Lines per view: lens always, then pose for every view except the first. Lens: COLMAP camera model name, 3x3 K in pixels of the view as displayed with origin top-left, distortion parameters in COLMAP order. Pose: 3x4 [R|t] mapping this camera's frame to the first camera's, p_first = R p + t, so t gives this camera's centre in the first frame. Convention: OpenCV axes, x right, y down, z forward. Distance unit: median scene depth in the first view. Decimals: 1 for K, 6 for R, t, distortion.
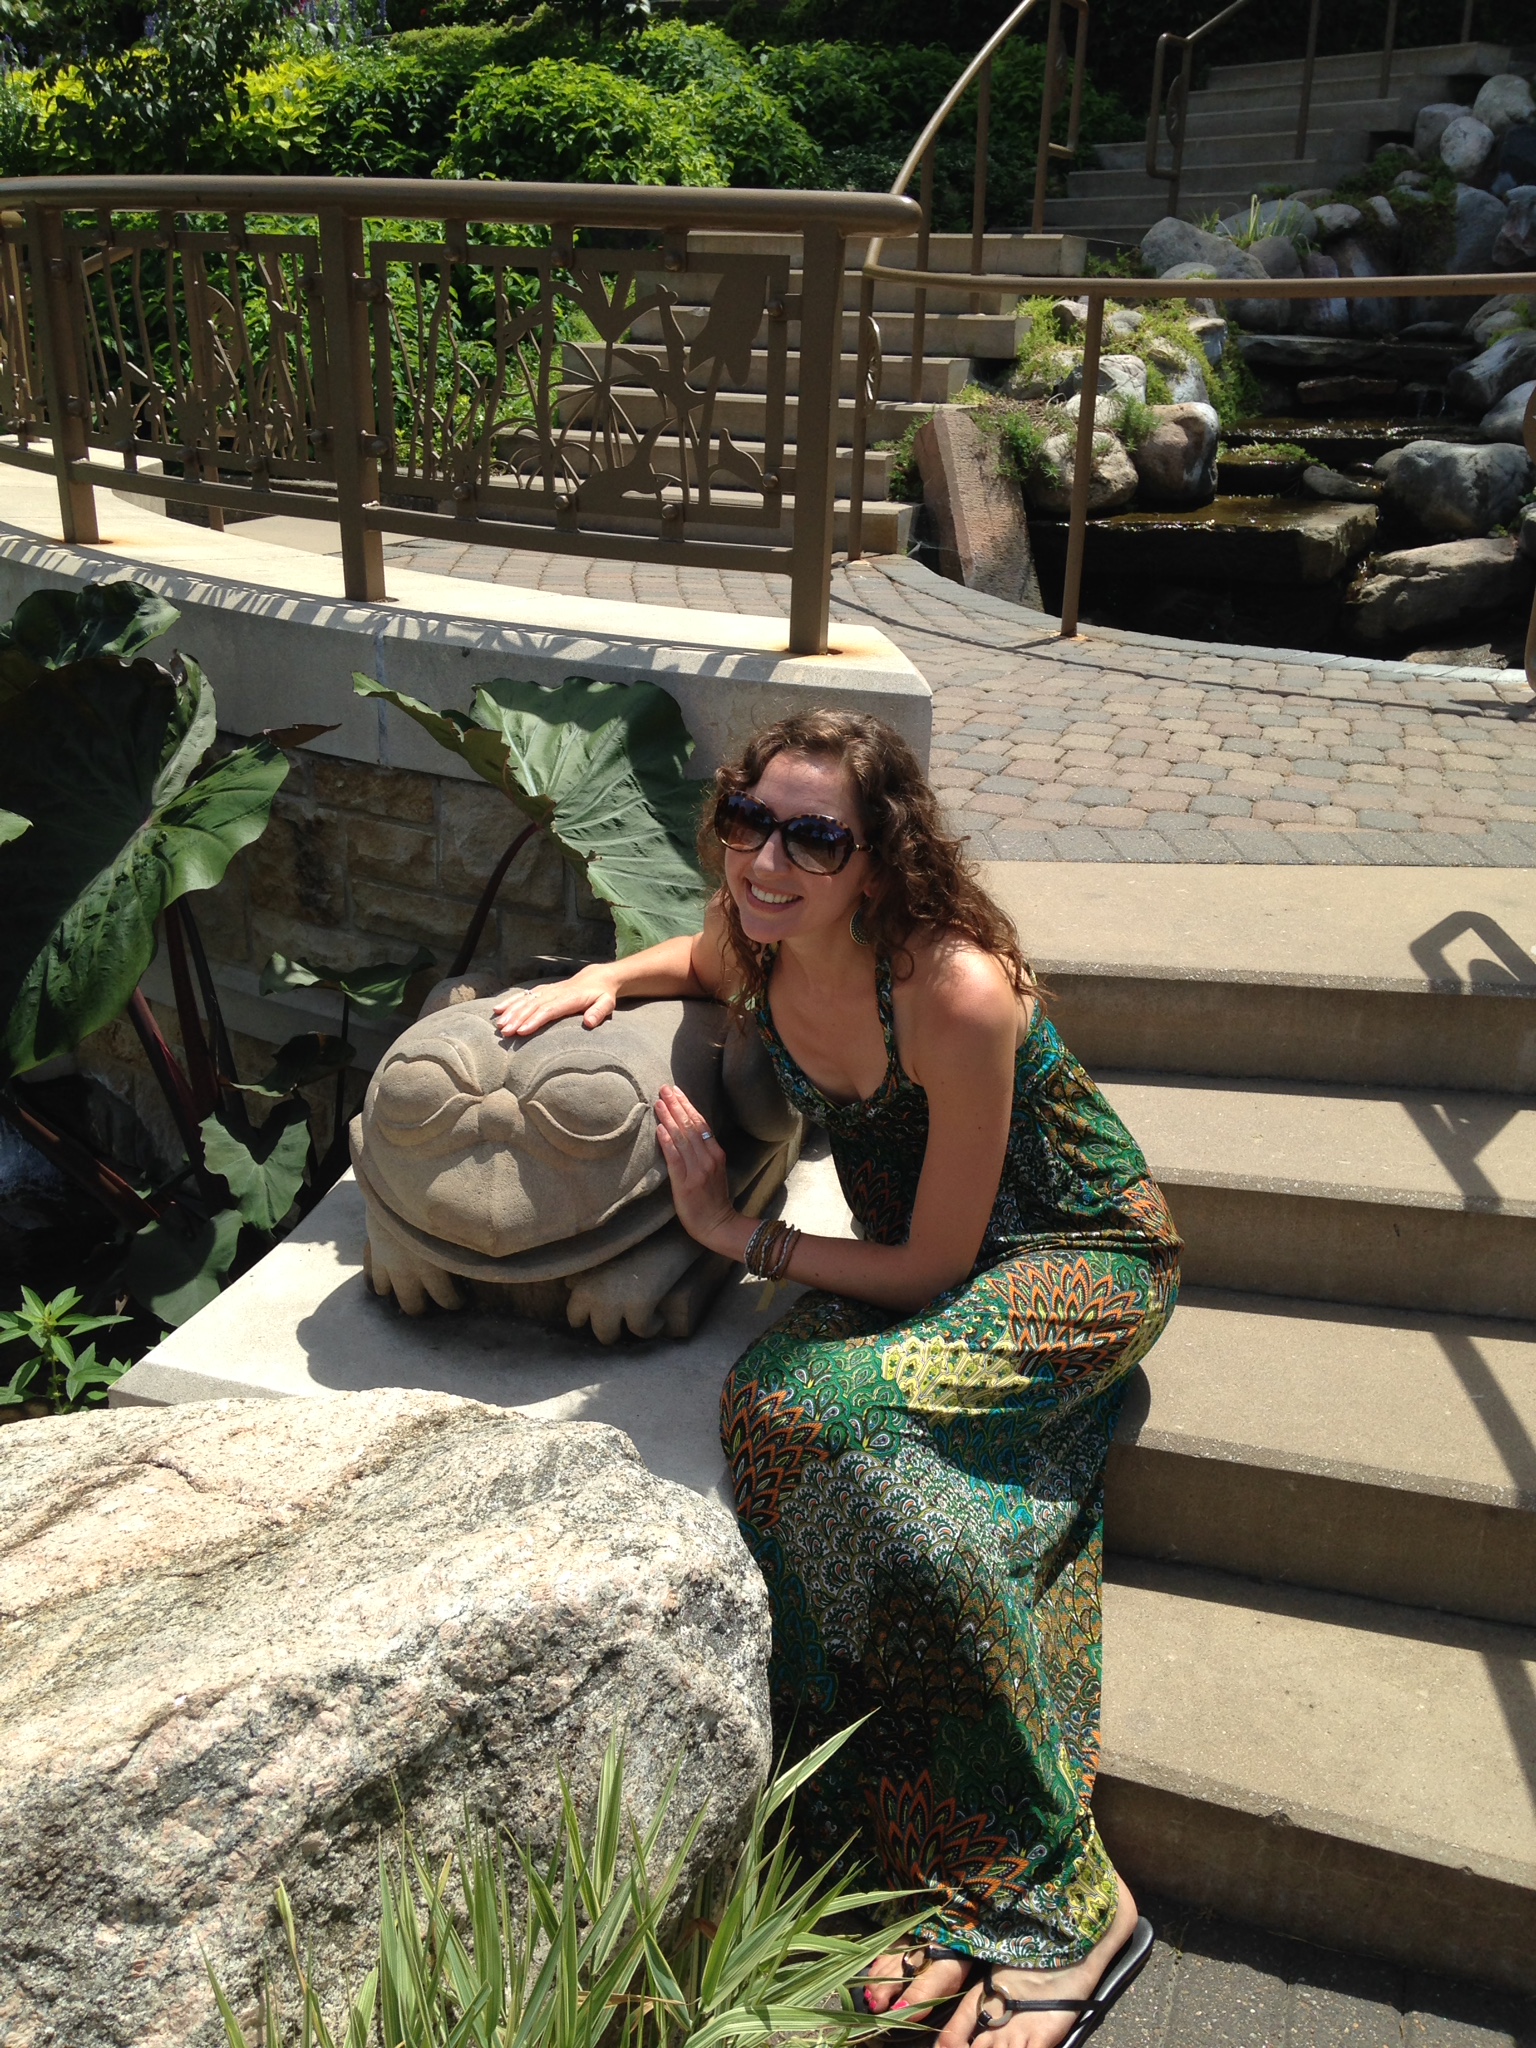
lens RADIAL K [[1963.9, 0, 770.4], [0, 1963.9, 1017.5], [0, 0, 1]] dist [0.002379, 0.000000]
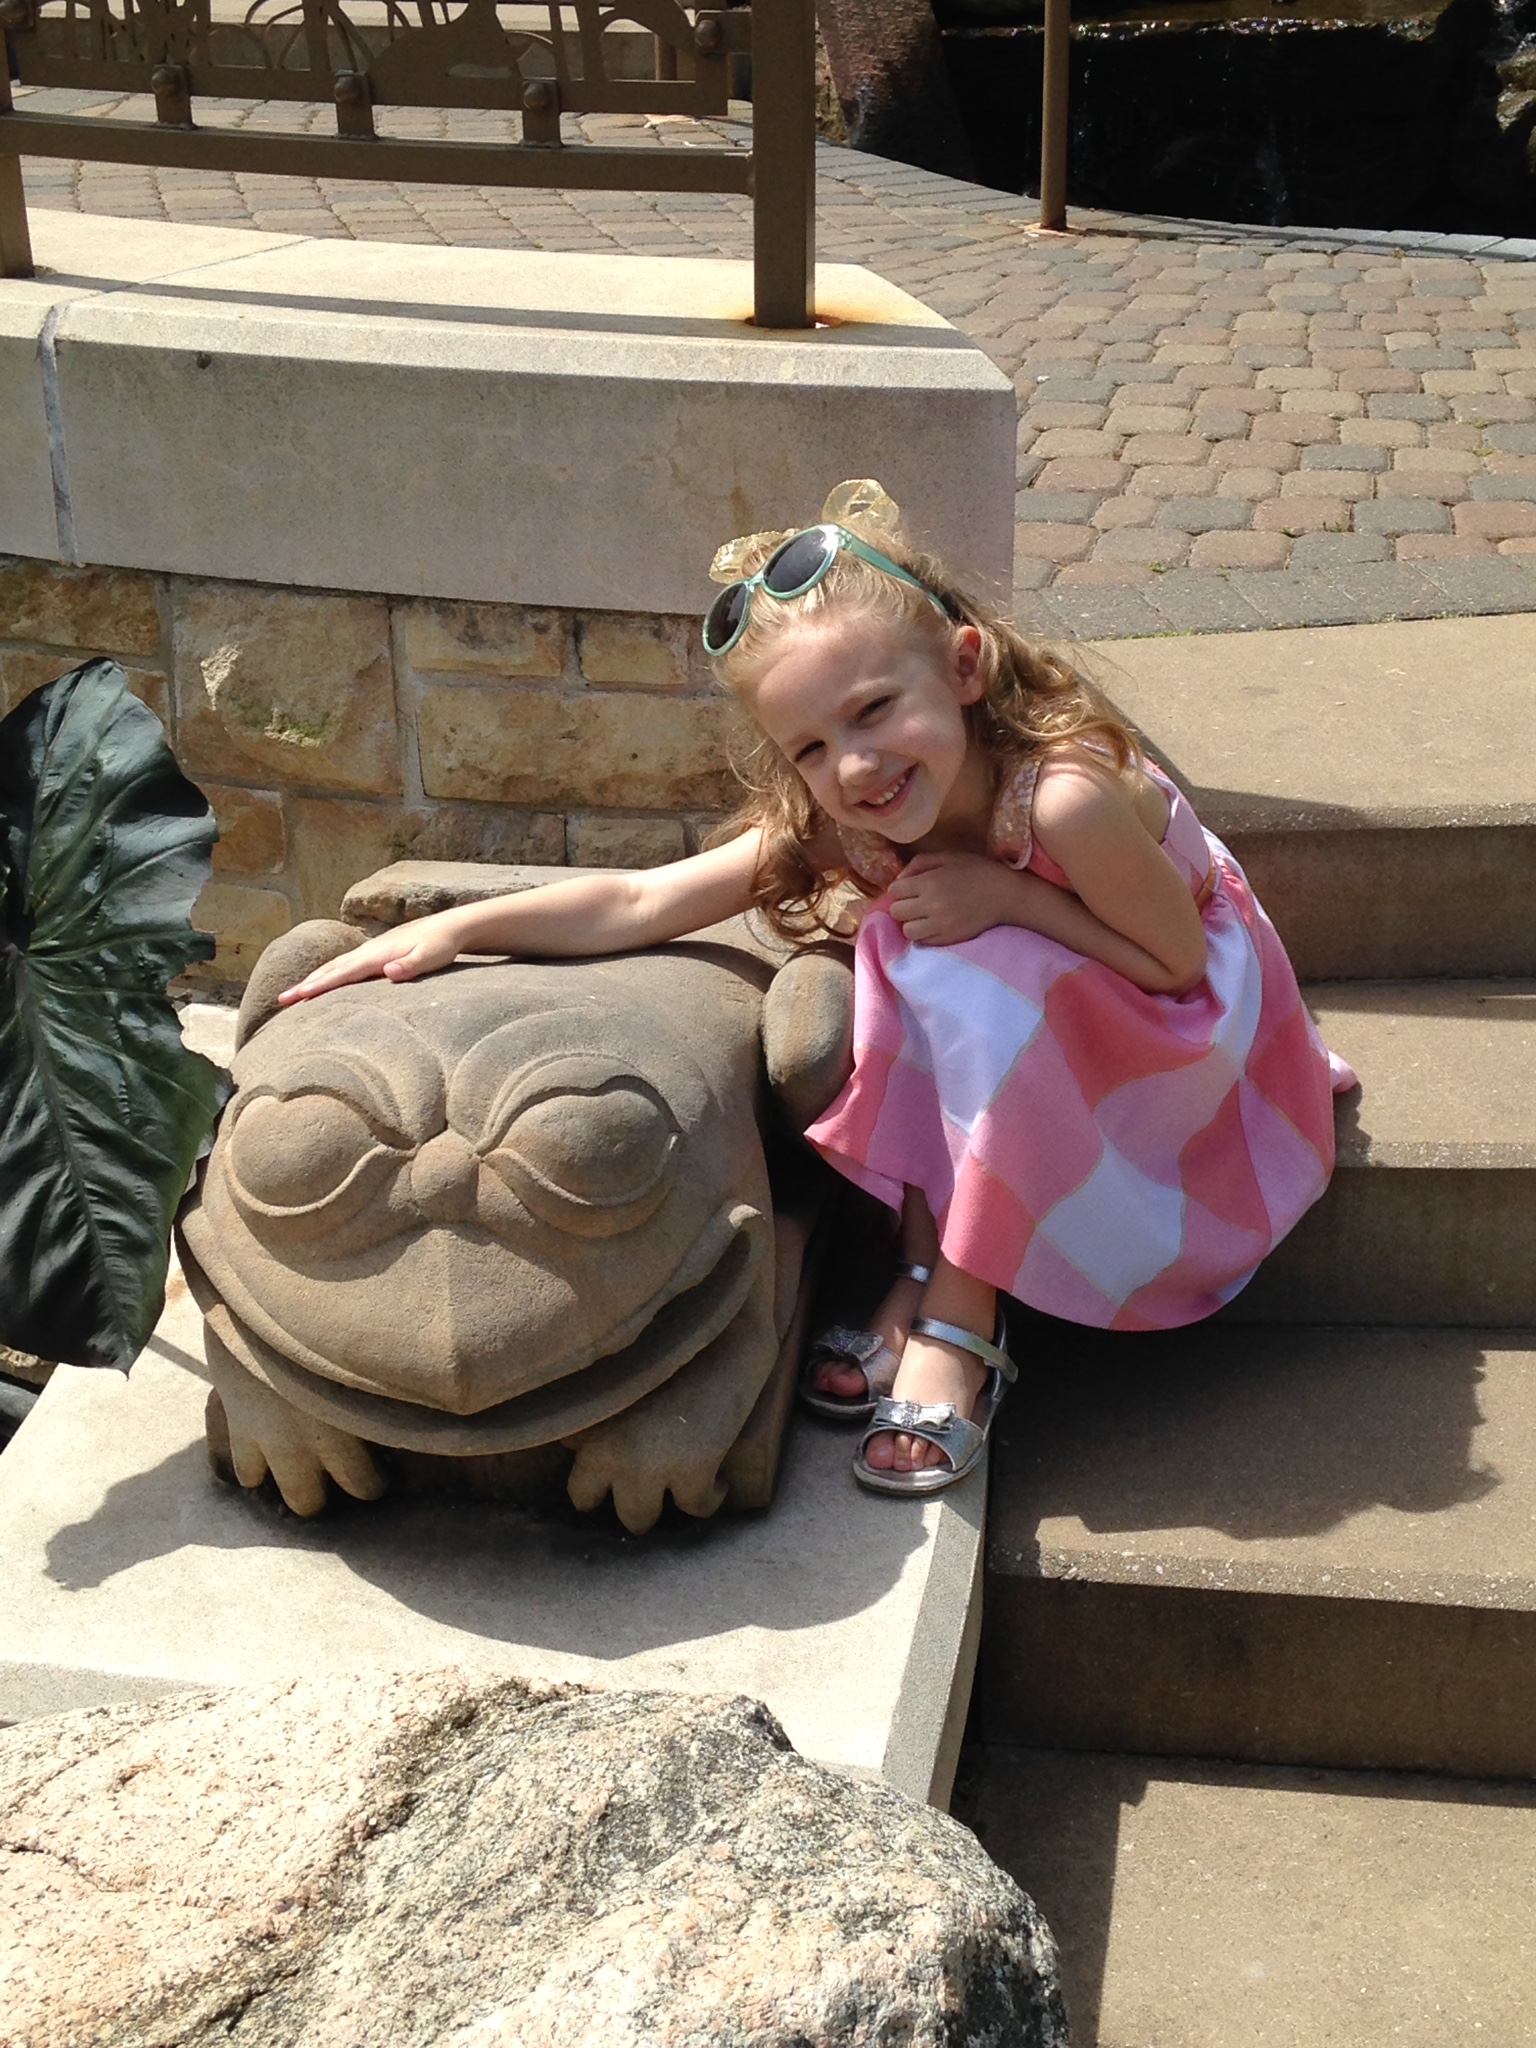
lens RADIAL K [[3217.3, 0, 766.1], [0, 3217.3, 1028.4], [0, 0, 1]] dist [0.020060, 0.000000]
pose [[0.993559, -0.081723, 0.078501, -0.116157], [0.077442, 0.995417, 0.056108, -0.041759], [-0.082726, -0.049667, 0.995334, 0.029015]]
